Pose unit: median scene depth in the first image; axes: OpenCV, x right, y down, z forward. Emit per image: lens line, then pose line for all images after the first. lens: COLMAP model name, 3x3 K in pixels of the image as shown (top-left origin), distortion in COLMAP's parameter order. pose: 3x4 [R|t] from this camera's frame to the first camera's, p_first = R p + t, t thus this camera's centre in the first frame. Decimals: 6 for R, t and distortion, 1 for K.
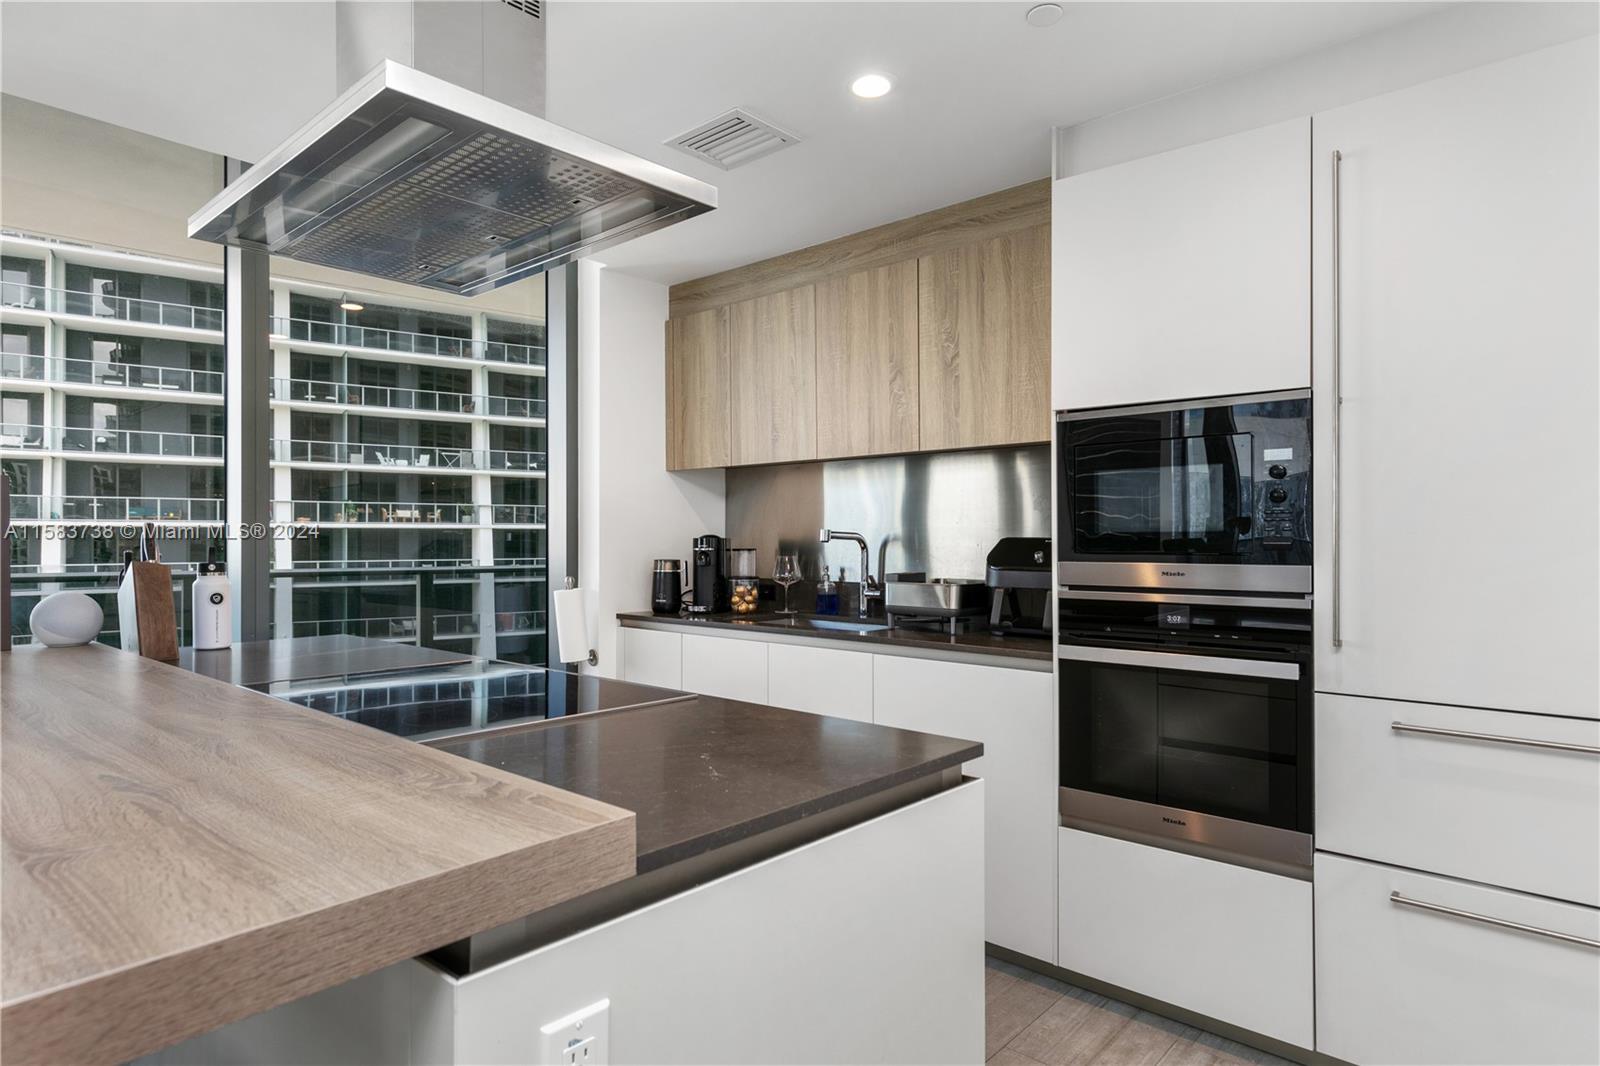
lens RADIAL K [[894.4, 0, 800.2], [0, 894.4, 534.0], [0, 0, 1]] dist [0.002494, -0.000146]
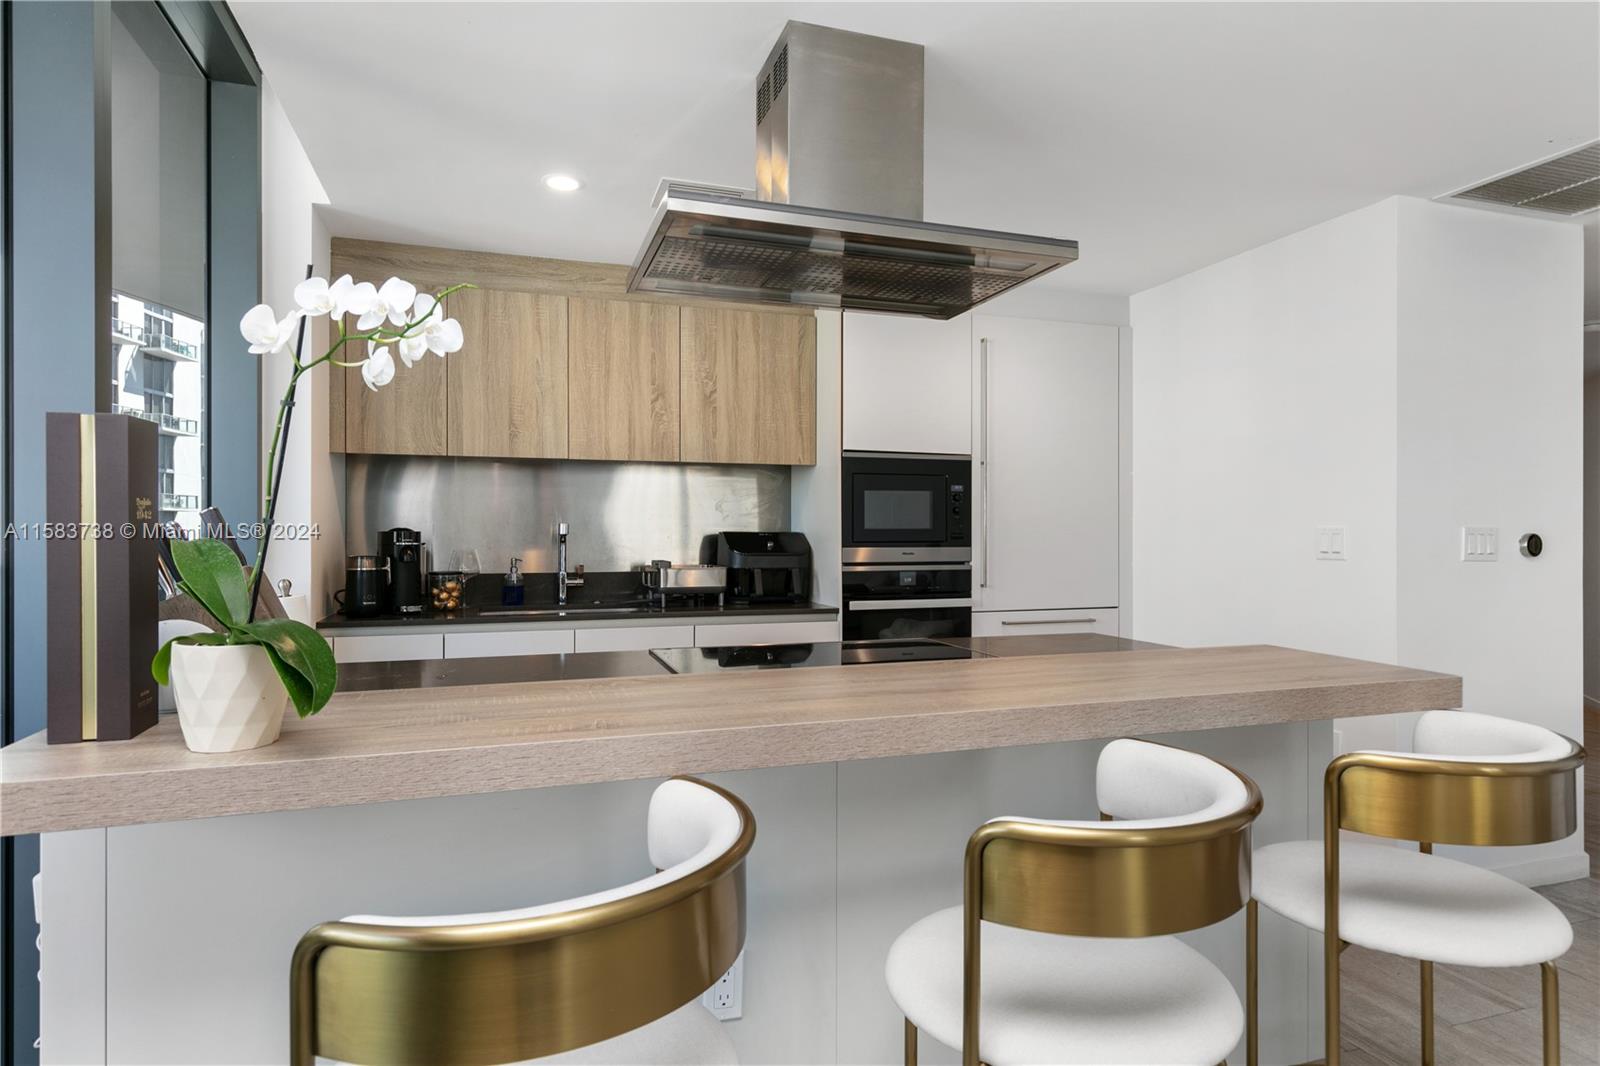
lens RADIAL K [[894.4, 0, 800.2], [0, 894.4, 534.0], [0, 0, 1]] dist [0.002494, -0.000146]
pose [[0.498103, -0.002598, 0.867114, -0.090527], [-0.007161, 0.999949, 0.007110, -0.000306], [-0.867089, -0.009751, 0.498059, 0.025069]]
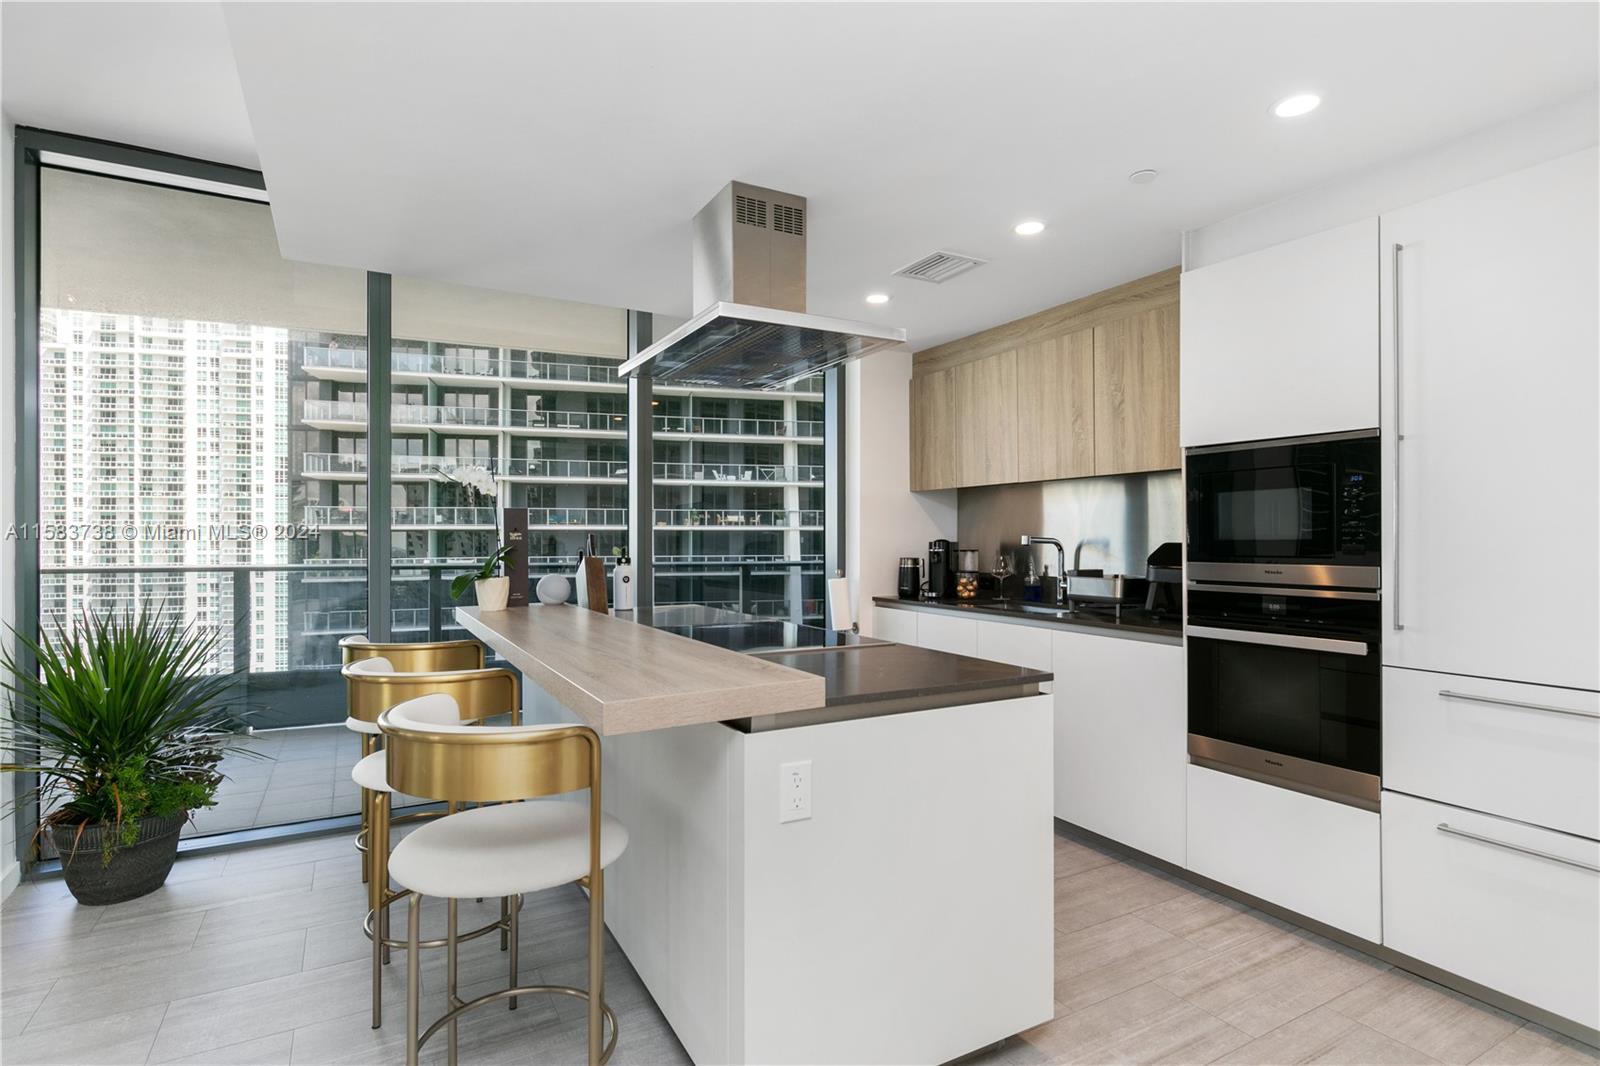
lens RADIAL K [[786.5, 0, 802.9], [0, 786.5, 540.4], [0, 0, 1]] dist [-0.012428, -0.001098]
pose [[0.946515, 0.000665, -0.322660, 0.010586], [0.001923, 0.999968, 0.007702, -0.000915], [0.322655, -0.007910, 0.946483, -0.022693]]
